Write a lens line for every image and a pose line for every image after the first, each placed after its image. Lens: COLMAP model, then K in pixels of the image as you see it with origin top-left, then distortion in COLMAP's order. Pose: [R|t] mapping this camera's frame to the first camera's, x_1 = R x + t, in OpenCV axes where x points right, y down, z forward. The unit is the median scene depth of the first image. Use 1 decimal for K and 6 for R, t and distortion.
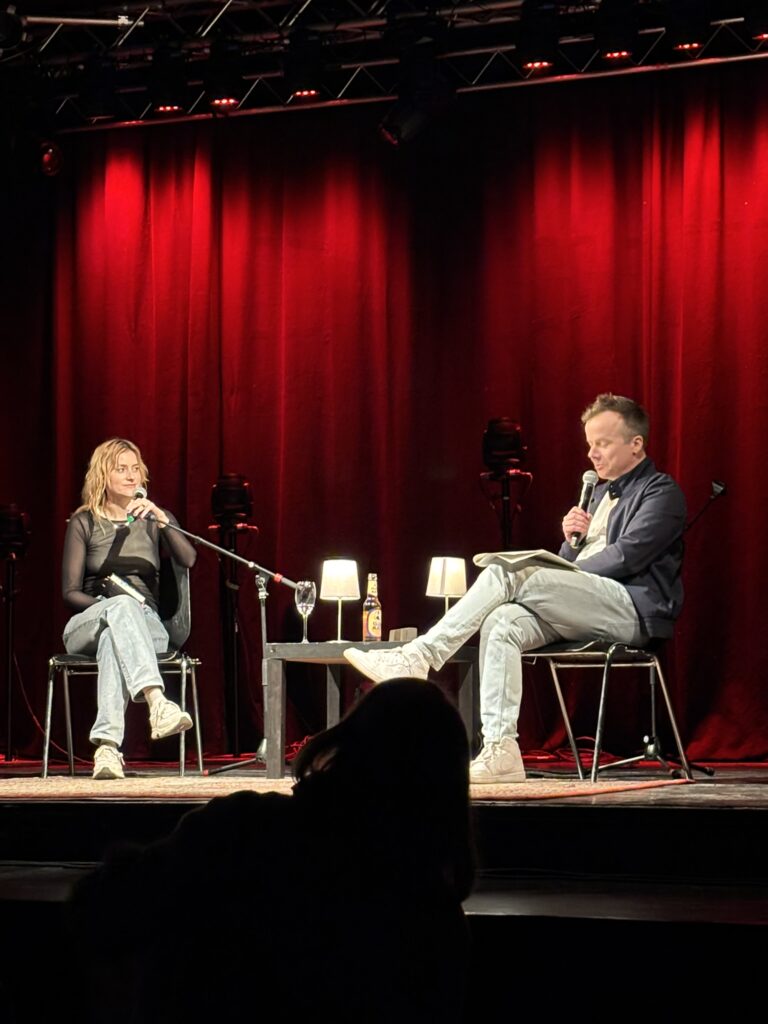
lens RADIAL K [[2395.7, 0, 384.0], [0, 2395.7, 512.0], [0, 0, 1]] dist [-0.007721, 0.167863]
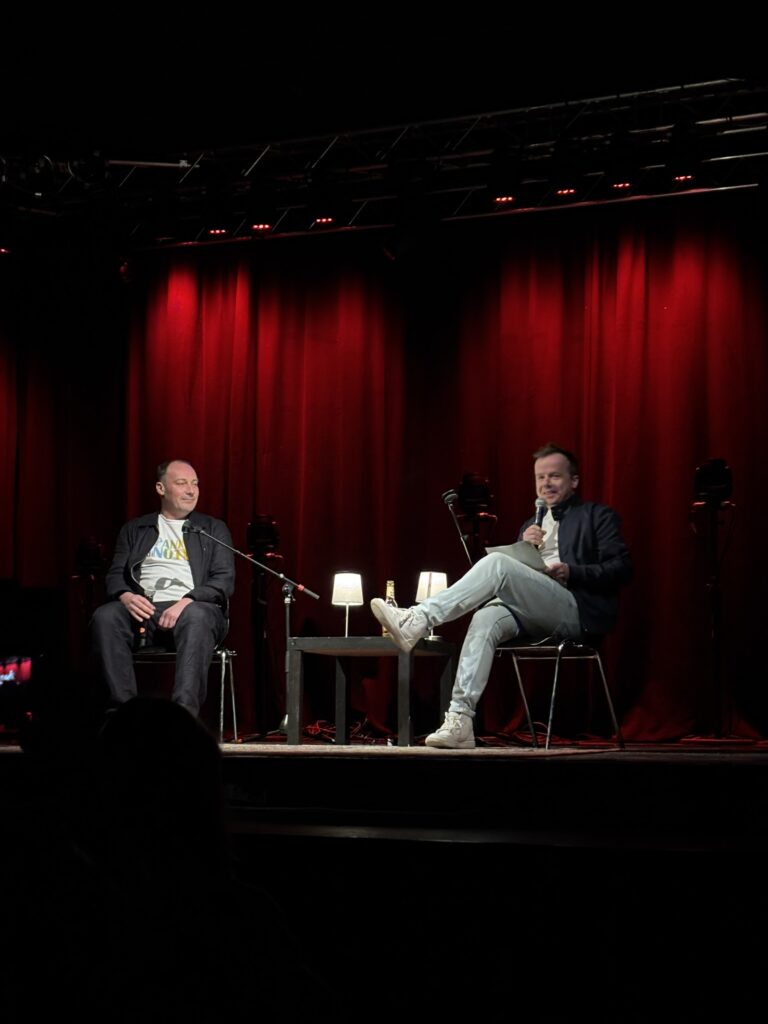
lens RADIAL K [[1819.3, 0, 384.0], [0, 1819.3, 512.0], [0, 0, 1]] dist [0.011568, 0.072726]
pose [[0.999929, 0.011461, 0.003204, -0.001857], [-0.011363, 0.999513, -0.029061, 0.010657], [-0.003535, 0.029023, 0.999572, 0.025488]]
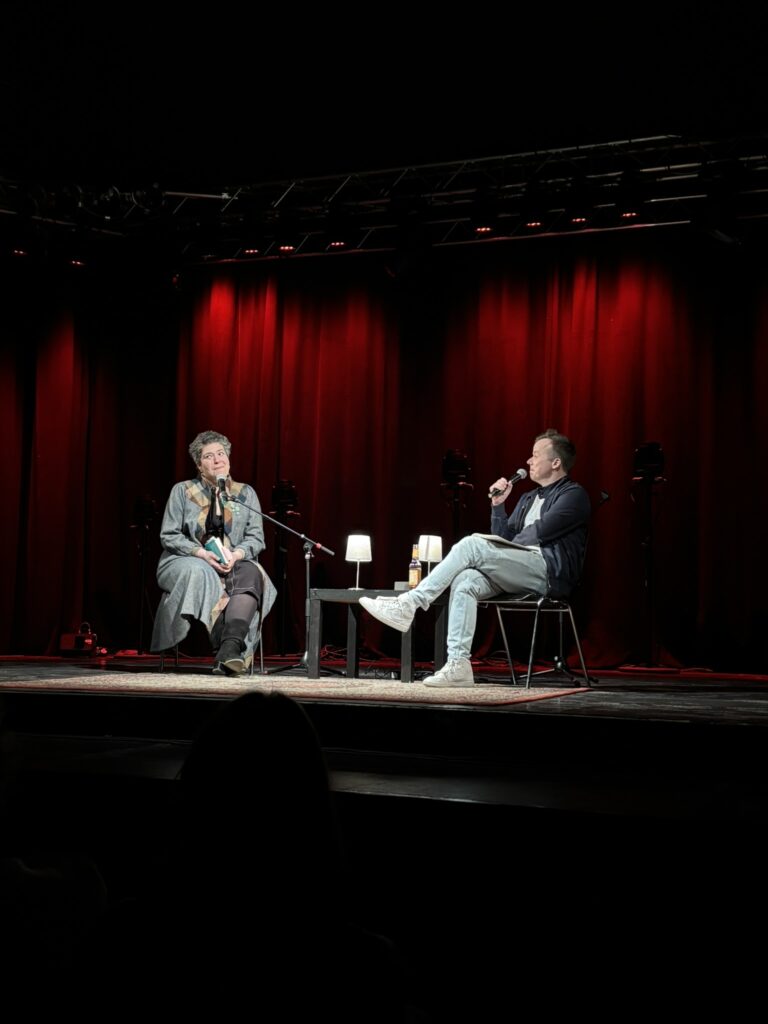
lens RADIAL K [[1351.7, 0, 384.0], [0, 1351.7, 512.0], [0, 0, 1]] dist [0.009659, -0.002101]
pose [[0.999409, 0.029792, 0.017131, -0.012491], [-0.029821, 0.999554, 0.001467, 0.002492], [-0.017080, -0.001977, 0.999852, 0.097413]]
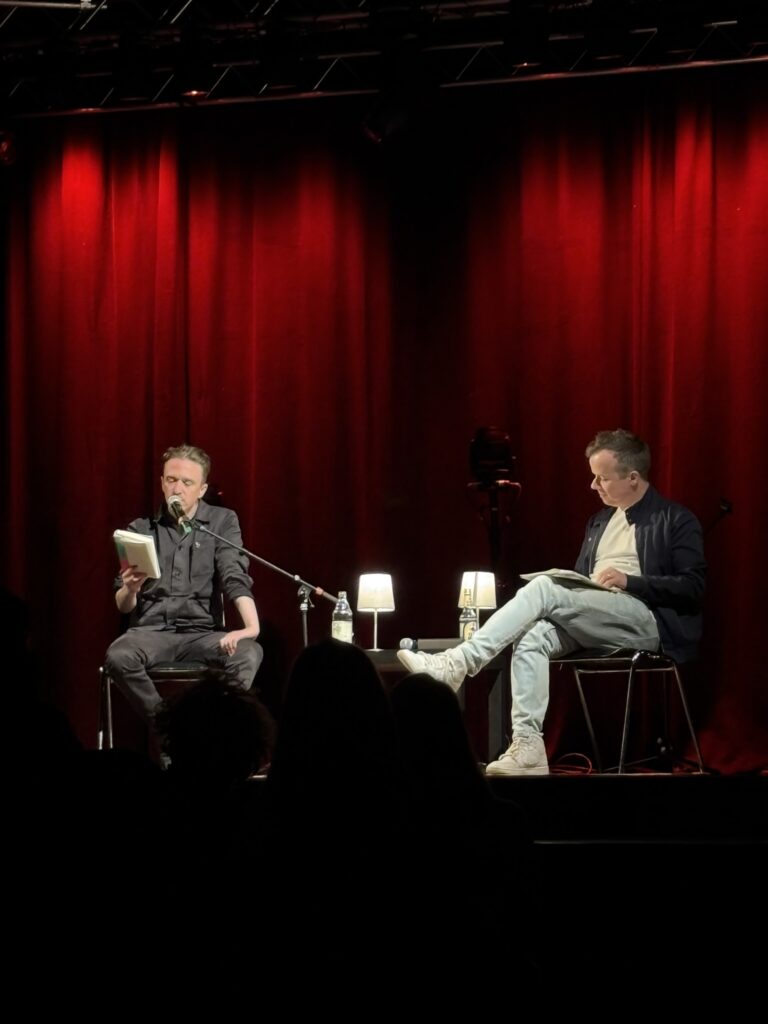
lens RADIAL K [[3259.6, 0, 384.0], [0, 3259.6, 512.0], [0, 0, 1]] dist [-0.041880, -0.401767]
pose [[0.998360, 0.001914, 0.057213, -0.069138], [-0.002147, 0.999990, 0.004013, -0.009671], [-0.057204, -0.004129, 0.998354, -0.320248]]
